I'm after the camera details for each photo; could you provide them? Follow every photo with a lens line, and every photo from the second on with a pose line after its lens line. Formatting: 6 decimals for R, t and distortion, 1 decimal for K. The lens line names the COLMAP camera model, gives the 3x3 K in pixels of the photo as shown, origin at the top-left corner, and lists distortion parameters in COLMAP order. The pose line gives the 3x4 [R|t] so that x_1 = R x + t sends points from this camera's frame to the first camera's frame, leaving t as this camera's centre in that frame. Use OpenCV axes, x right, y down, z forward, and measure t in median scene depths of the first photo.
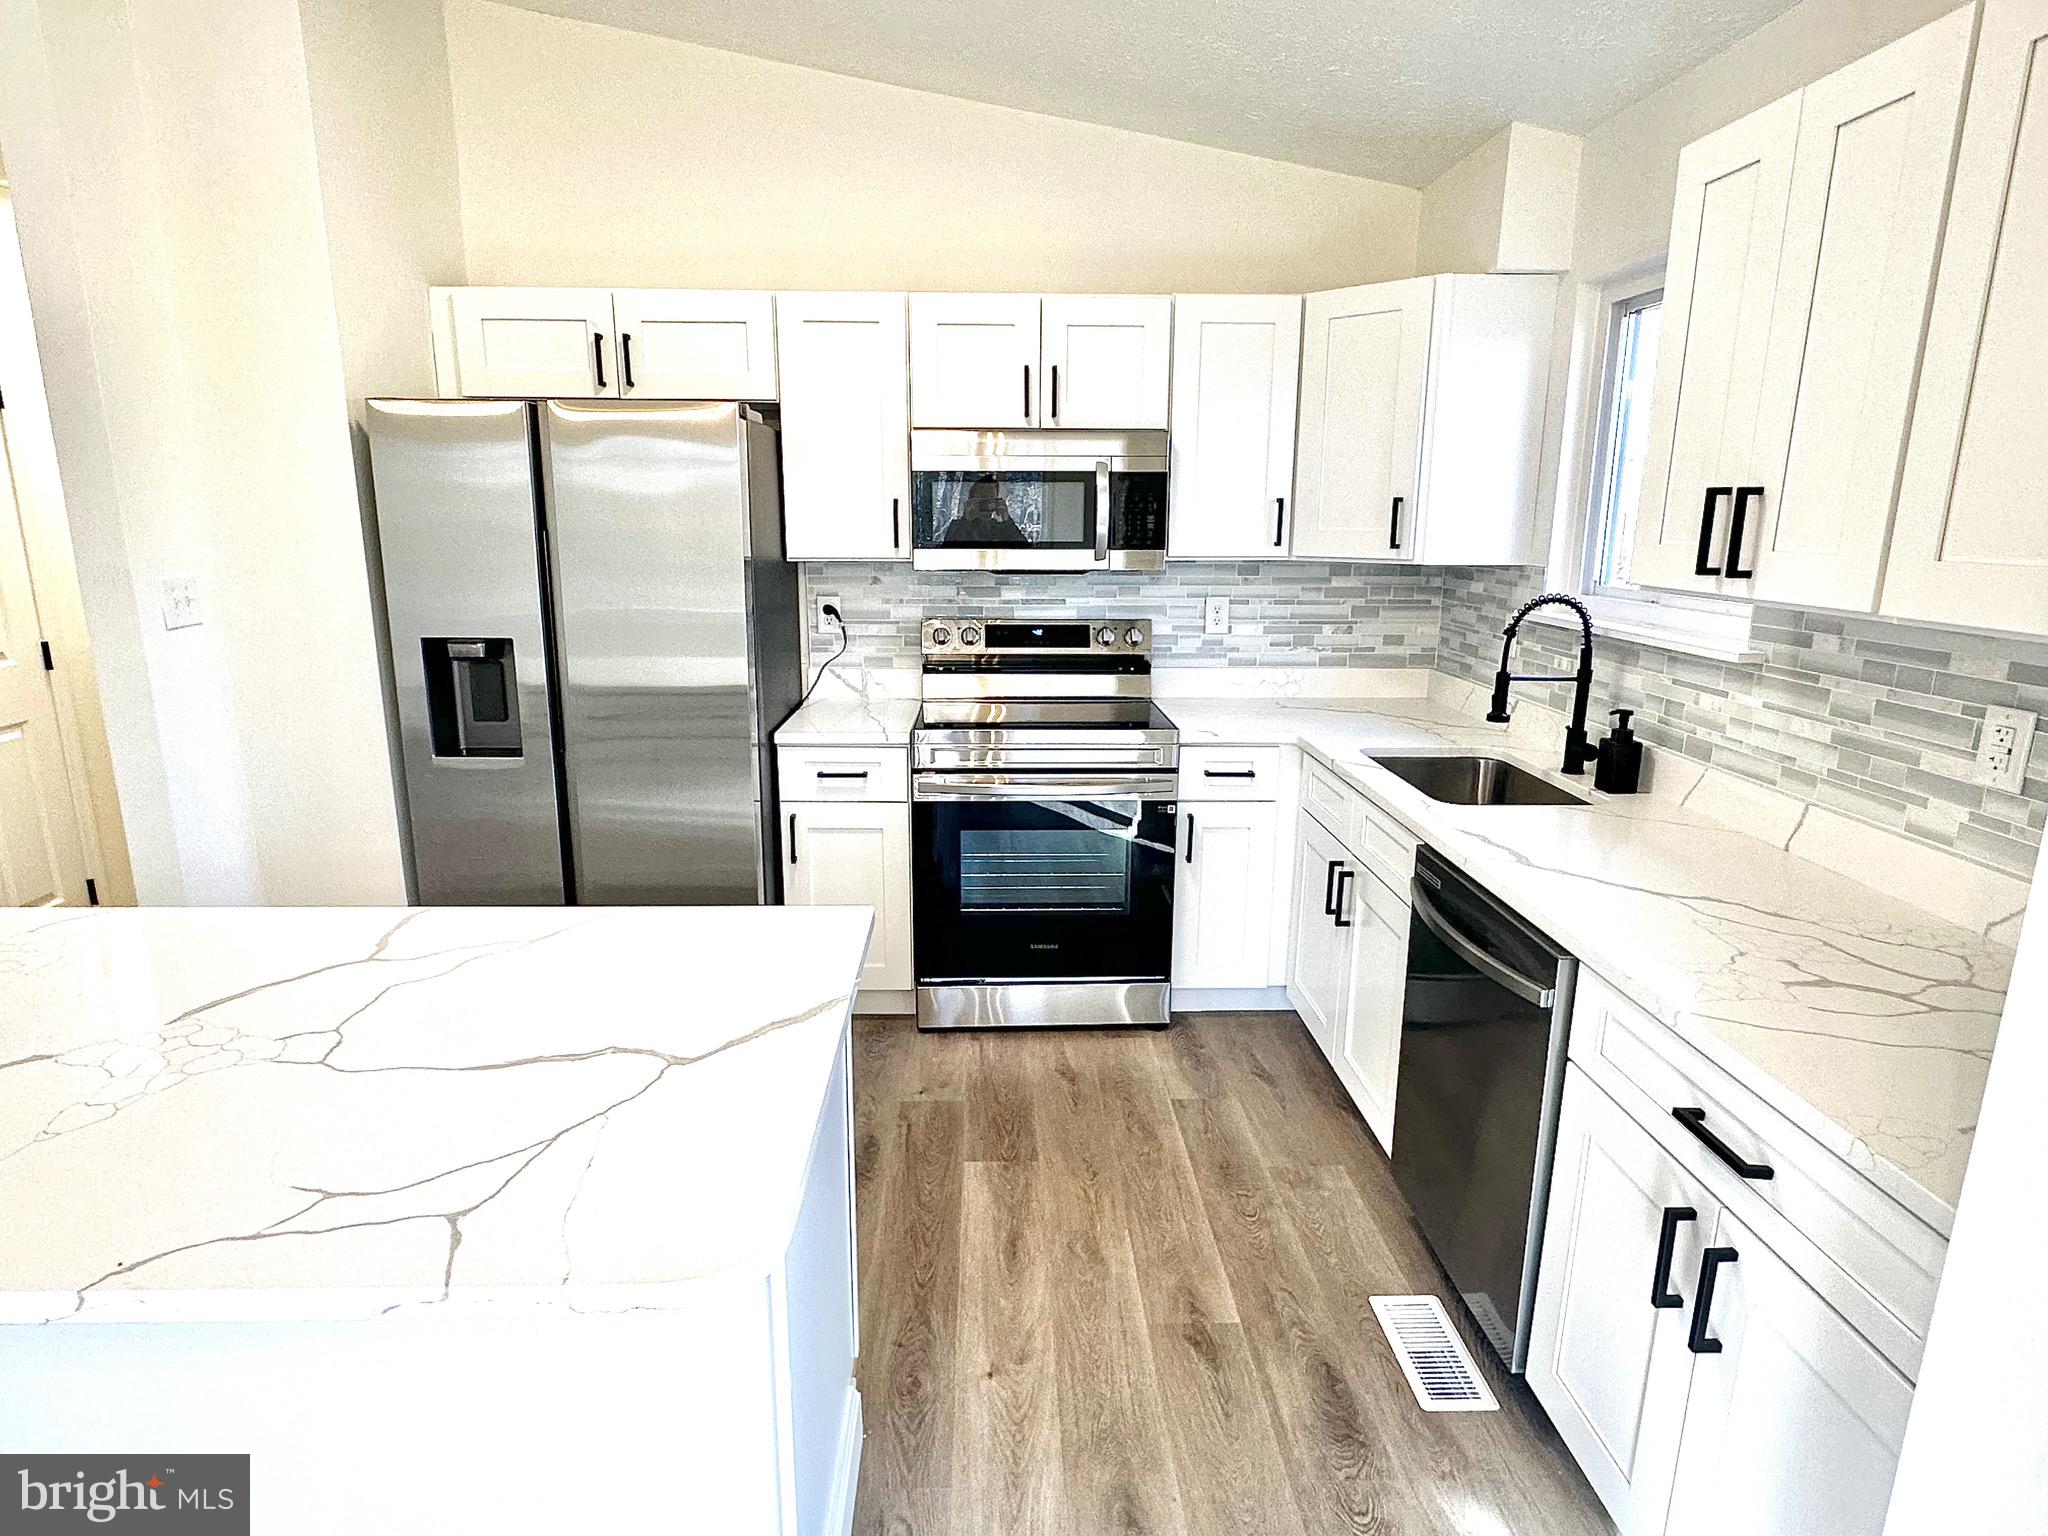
lens RADIAL K [[1134.9, 0, 1021.6], [0, 1134.9, 773.7], [0, 0, 1]] dist [-0.000975, -0.001735]
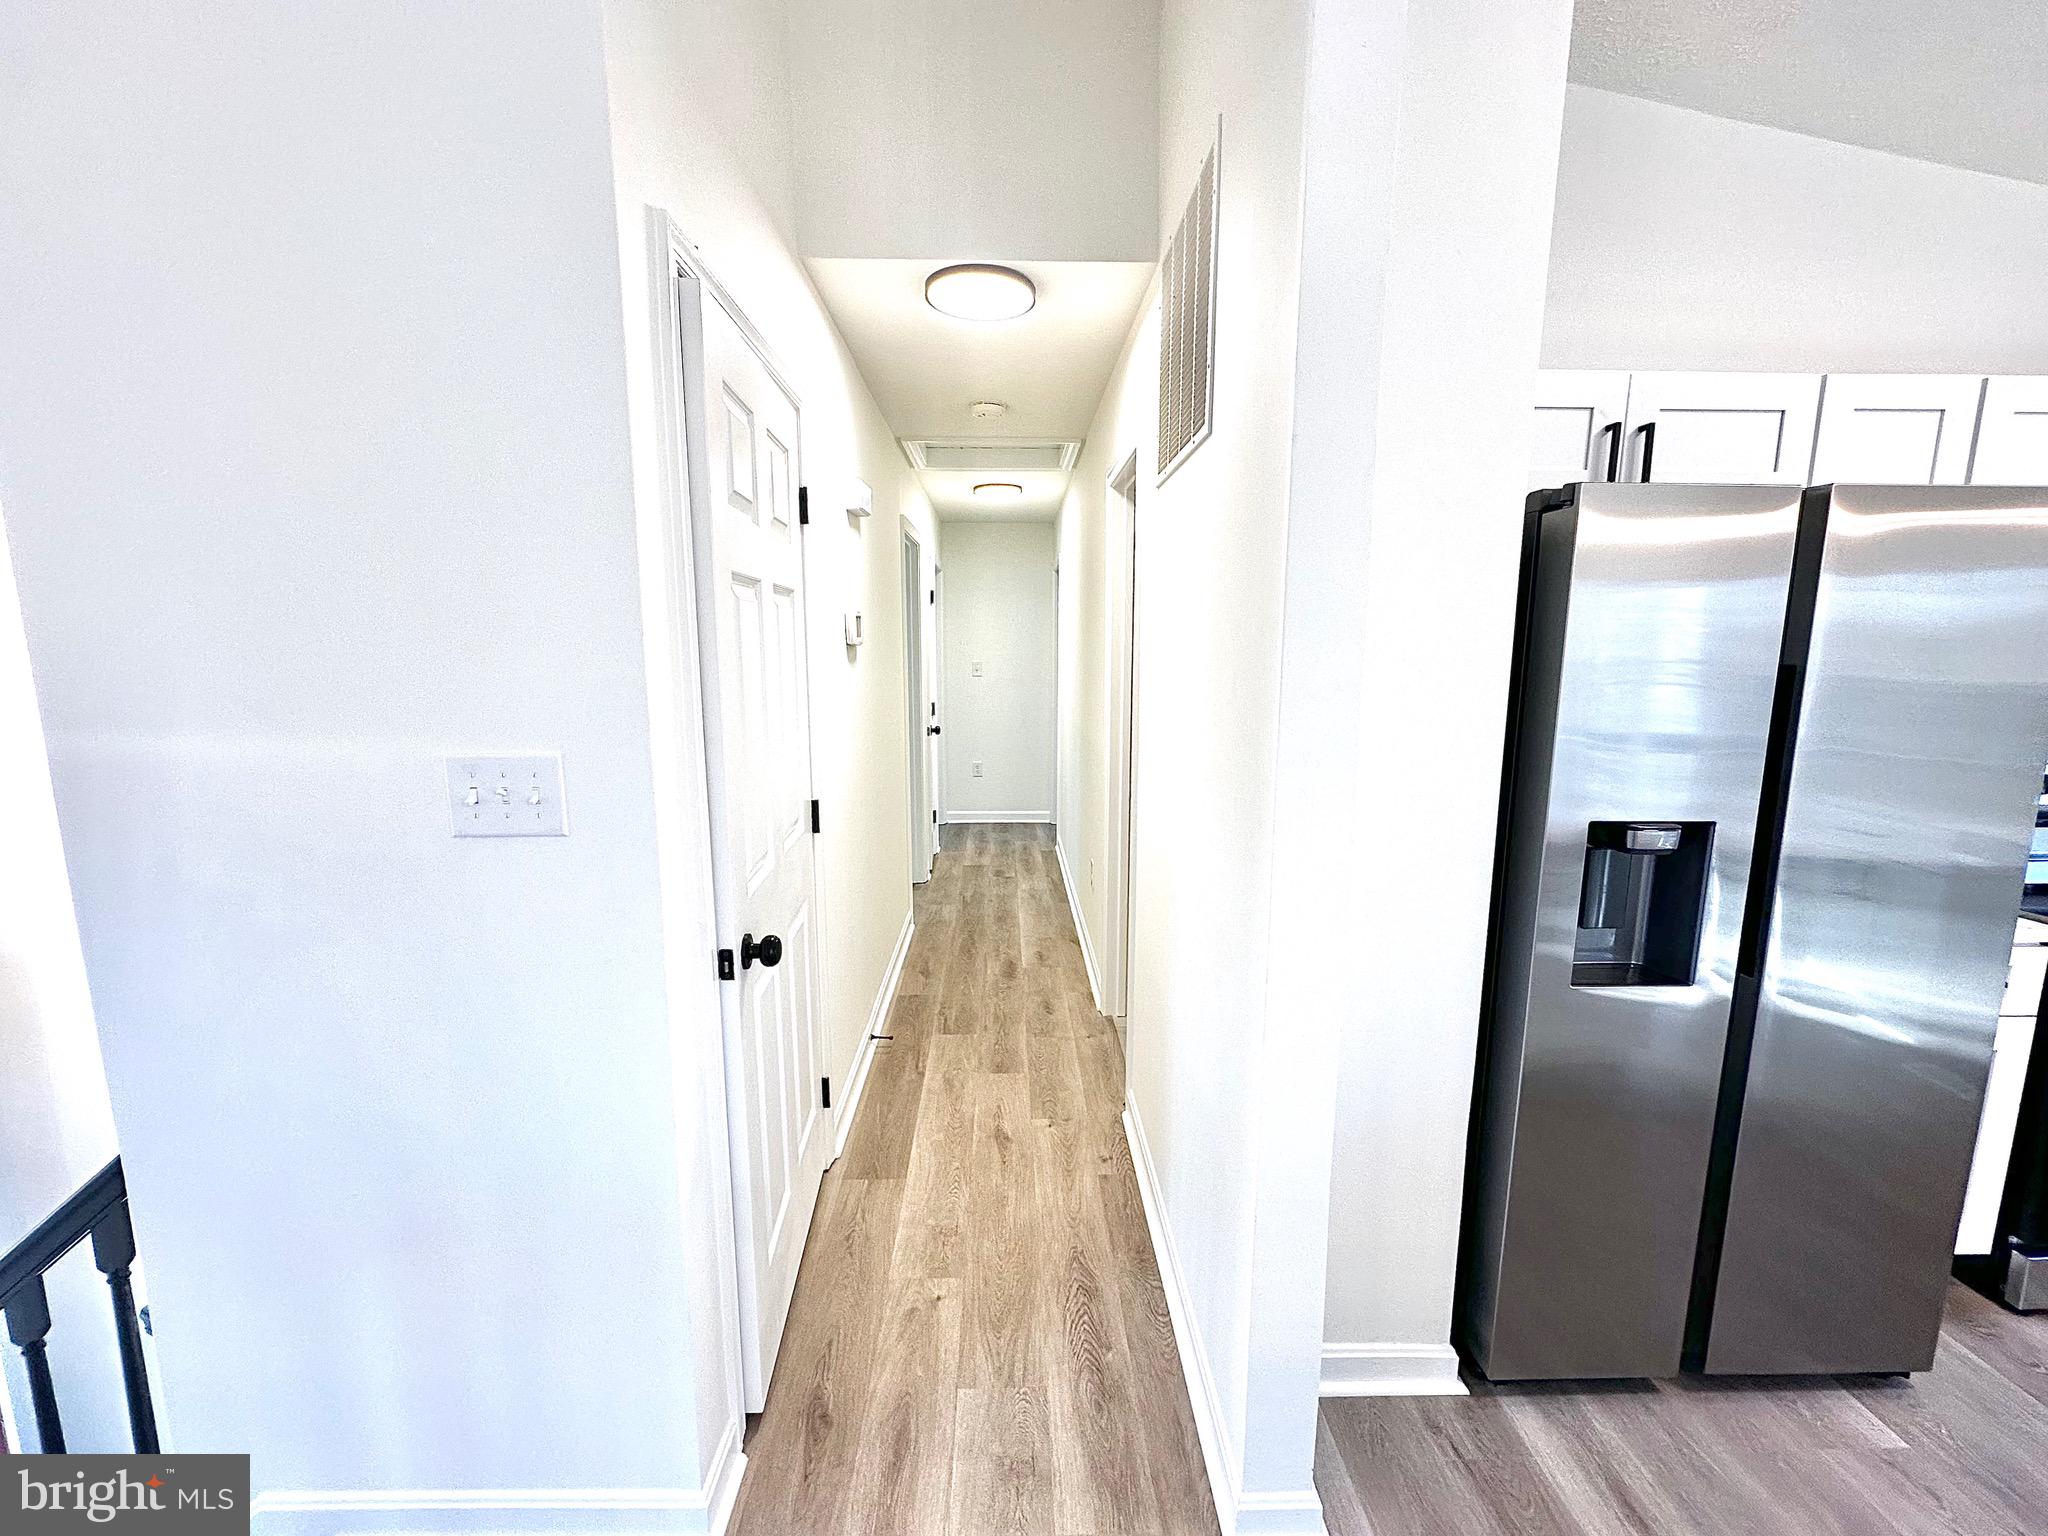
lens RADIAL K [[813.4, 0, 1015.1], [0, 813.4, 763.5], [0, 0, 1]] dist [-0.000599, 0.000218]
pose [[0.999933, -0.004173, -0.010801, -0.786948], [0.003318, 0.996947, -0.078005, -0.105987], [0.011093, 0.077964, 0.996894, 0.443726]]
